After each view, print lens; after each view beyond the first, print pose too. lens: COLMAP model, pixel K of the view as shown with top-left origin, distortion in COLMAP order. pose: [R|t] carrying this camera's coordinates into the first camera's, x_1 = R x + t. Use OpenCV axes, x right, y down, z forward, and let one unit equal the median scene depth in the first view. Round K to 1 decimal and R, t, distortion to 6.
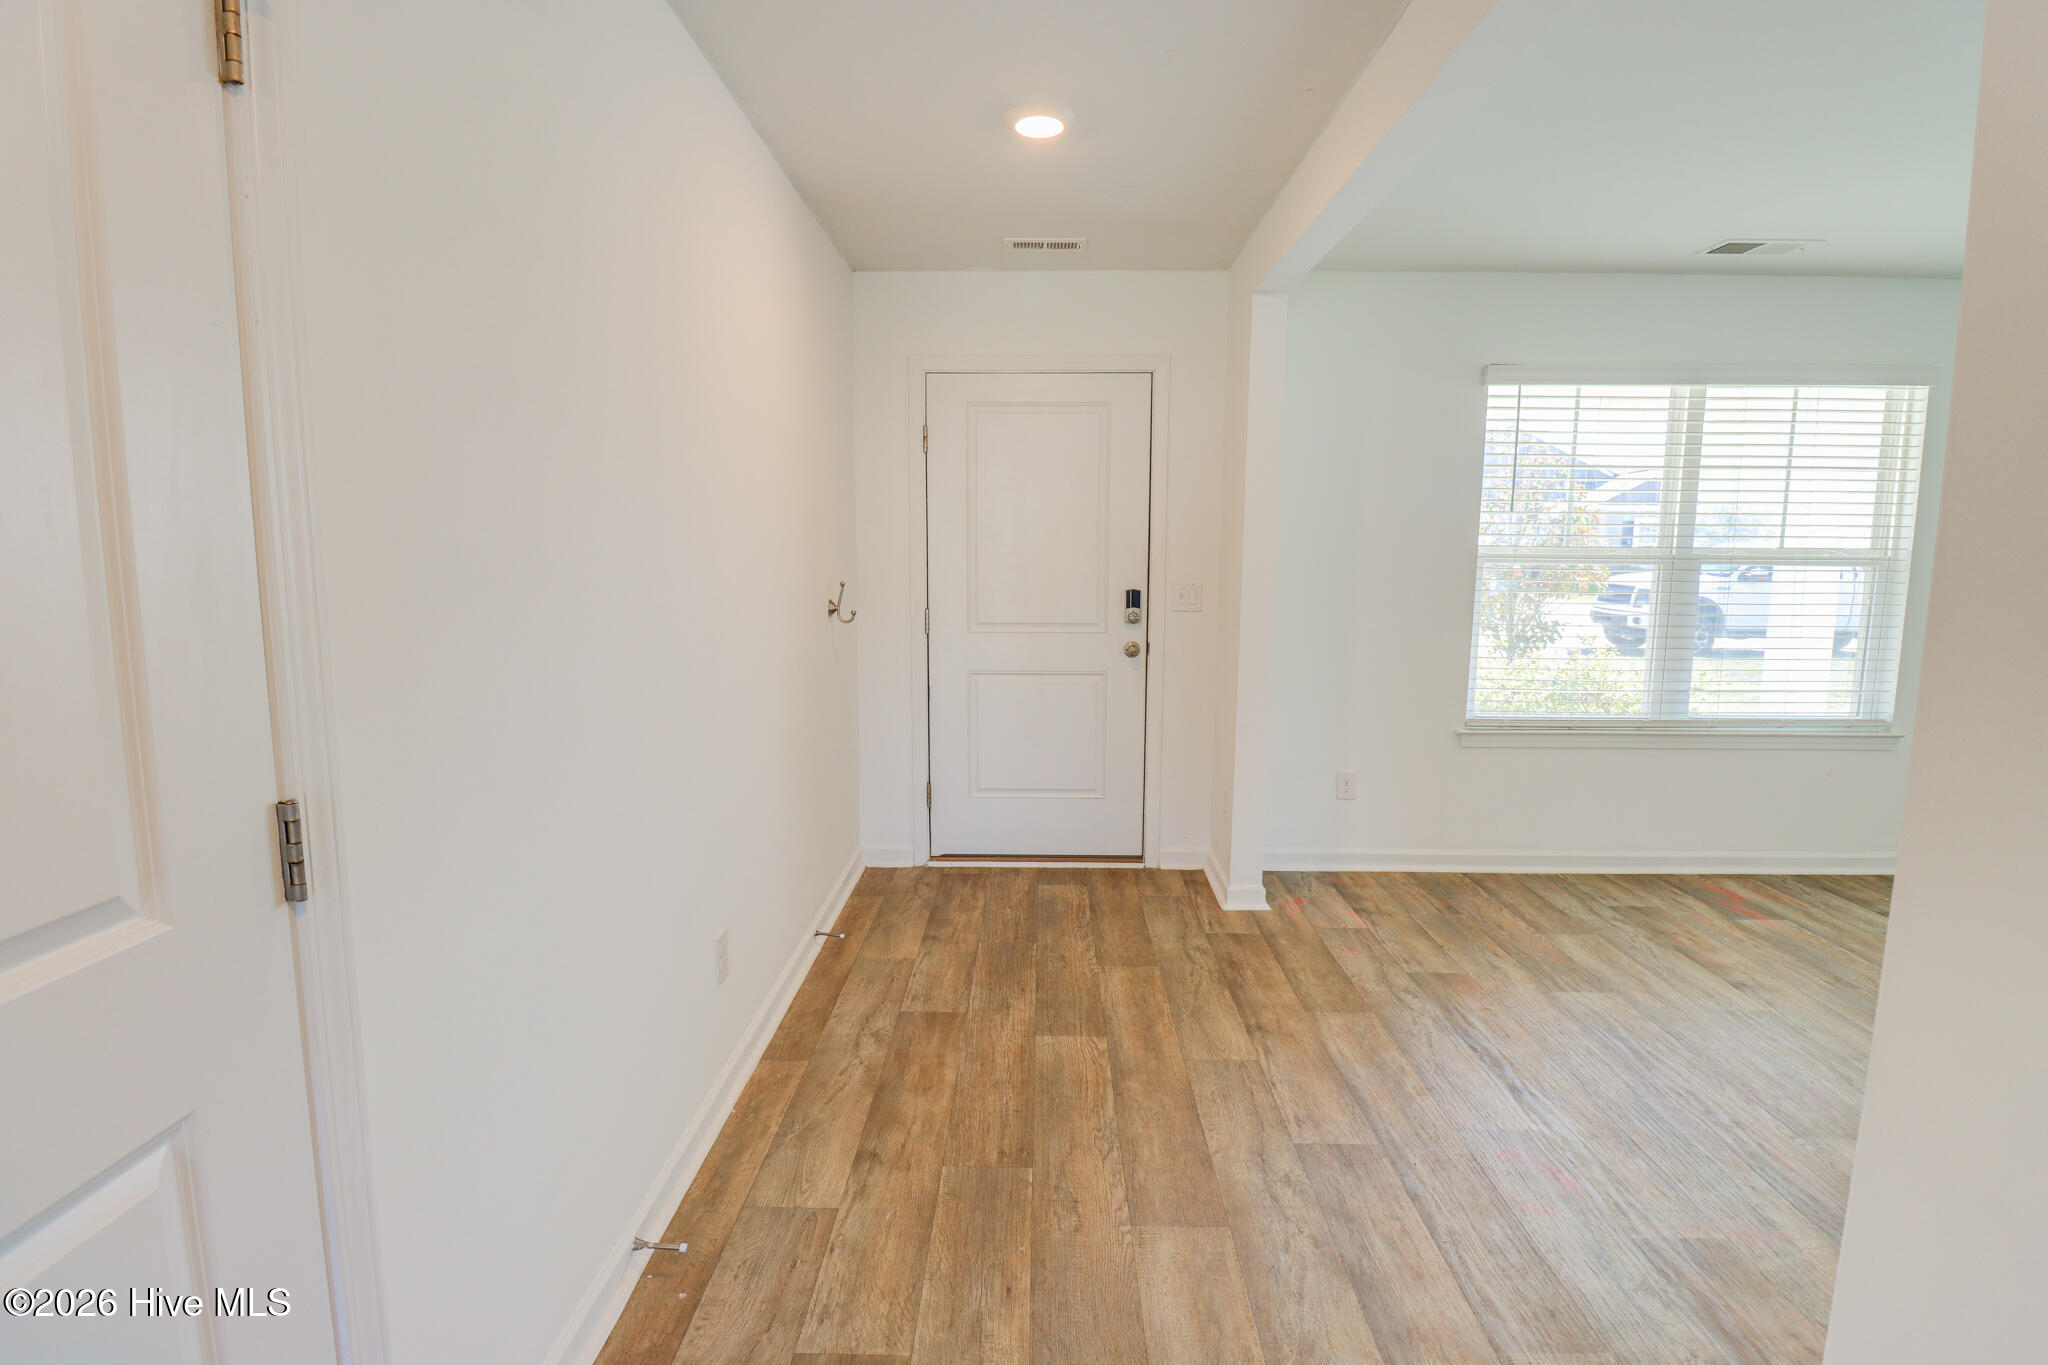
lens RADIAL K [[947.5, 0, 1023.5], [0, 947.5, 660.8], [0, 0, 1]] dist [-0.002561, -0.012509]
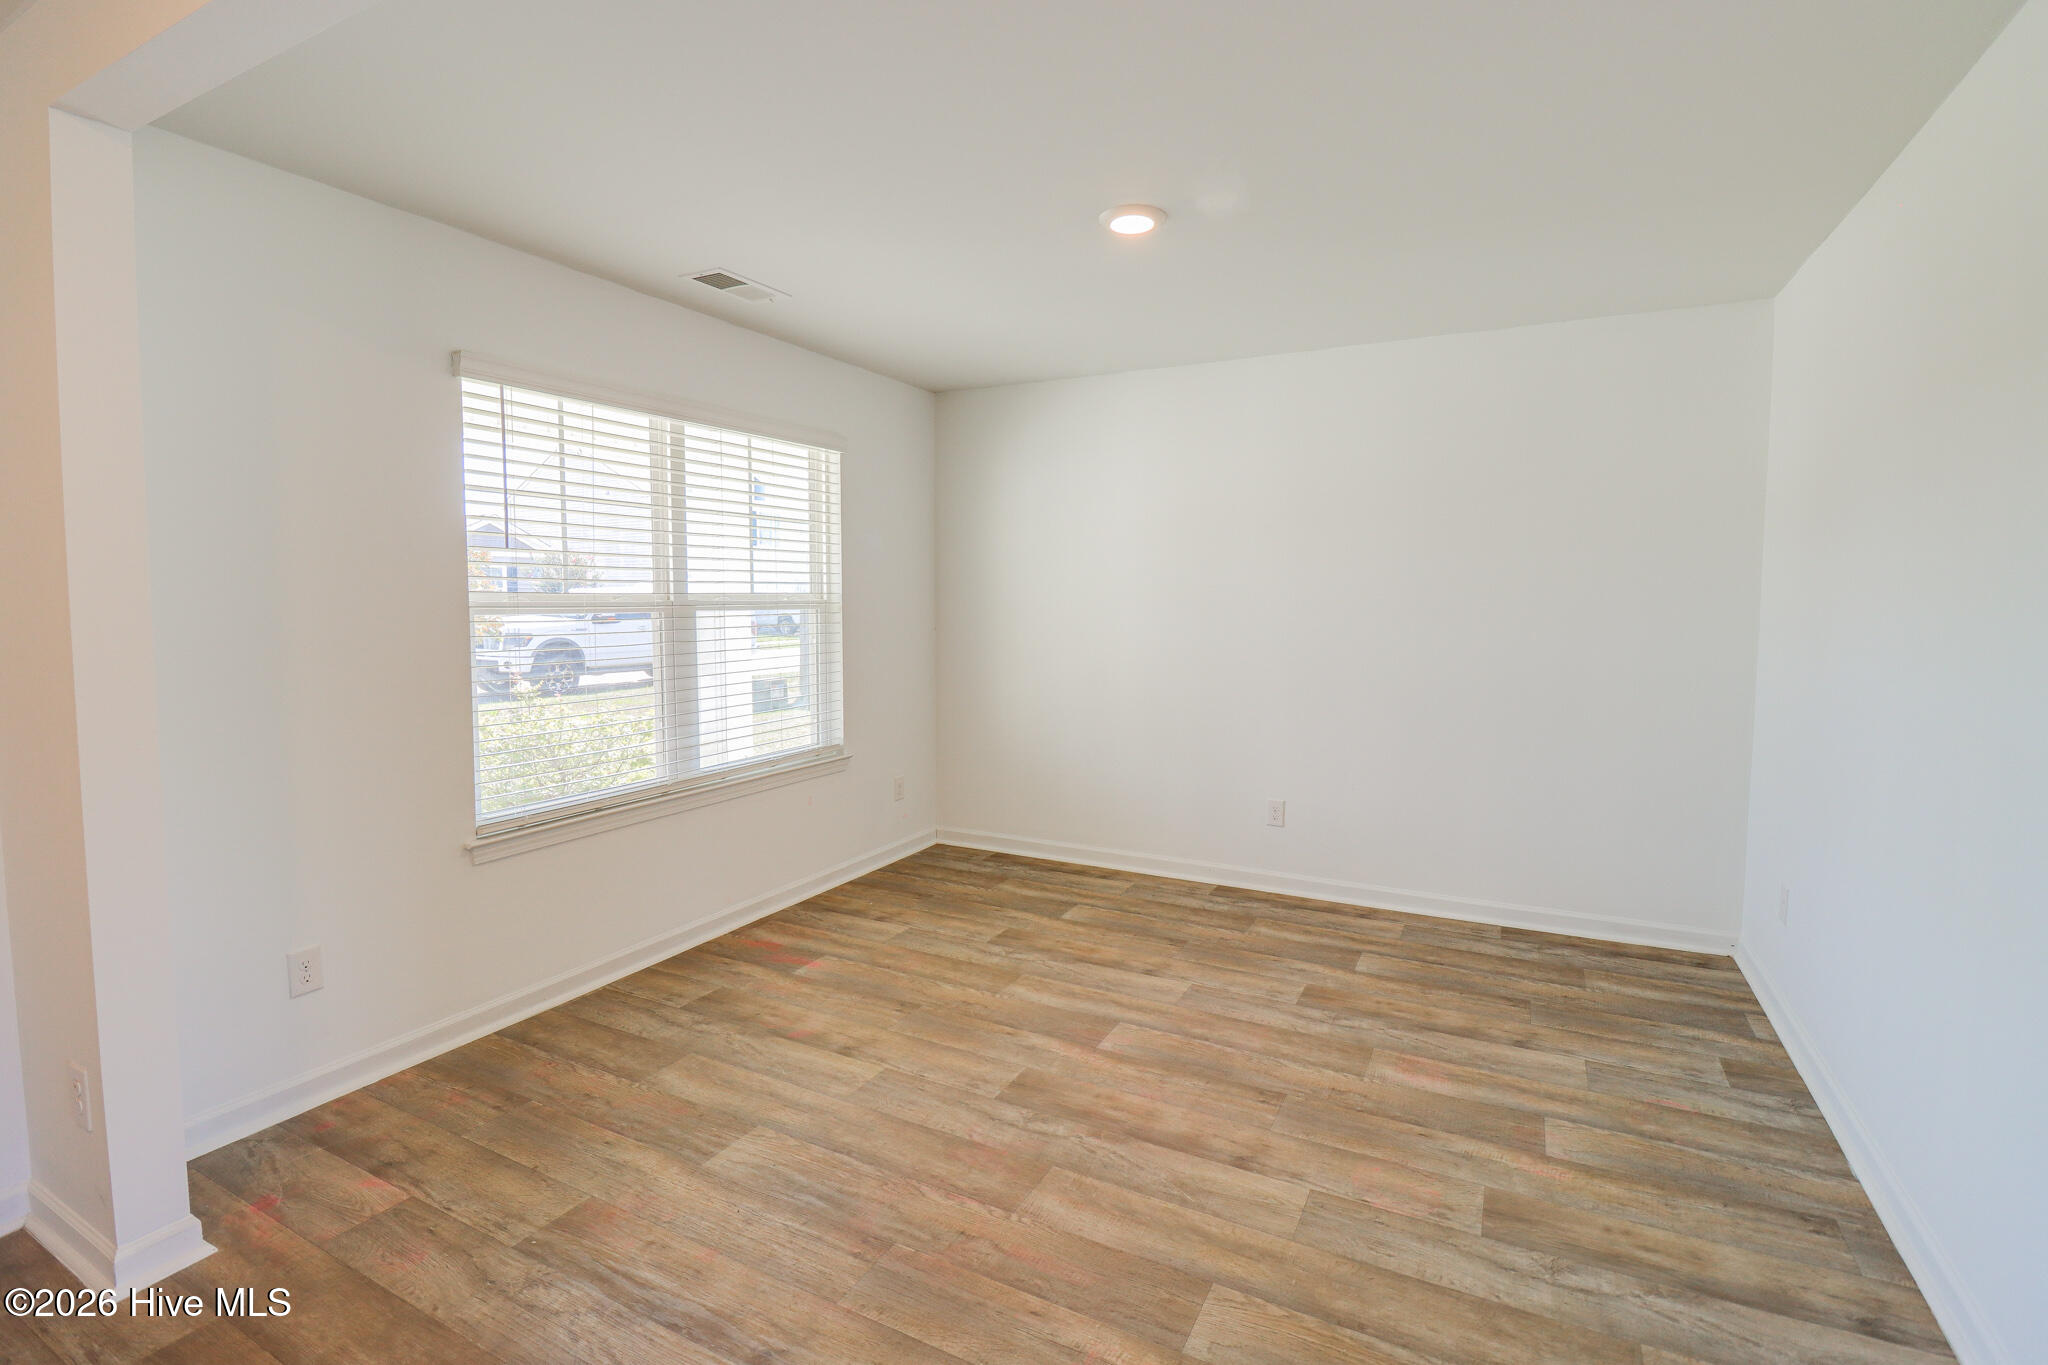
lens RADIAL K [[947.5, 0, 1023.5], [0, 947.5, 660.8], [0, 0, 1]] dist [-0.002561, -0.012509]
pose [[0.447555, -0.066844, 0.891755, 0.010926], [0.108606, 0.993884, 0.019992, -0.037285], [-0.887637, 0.087903, 0.452077, 0.296025]]
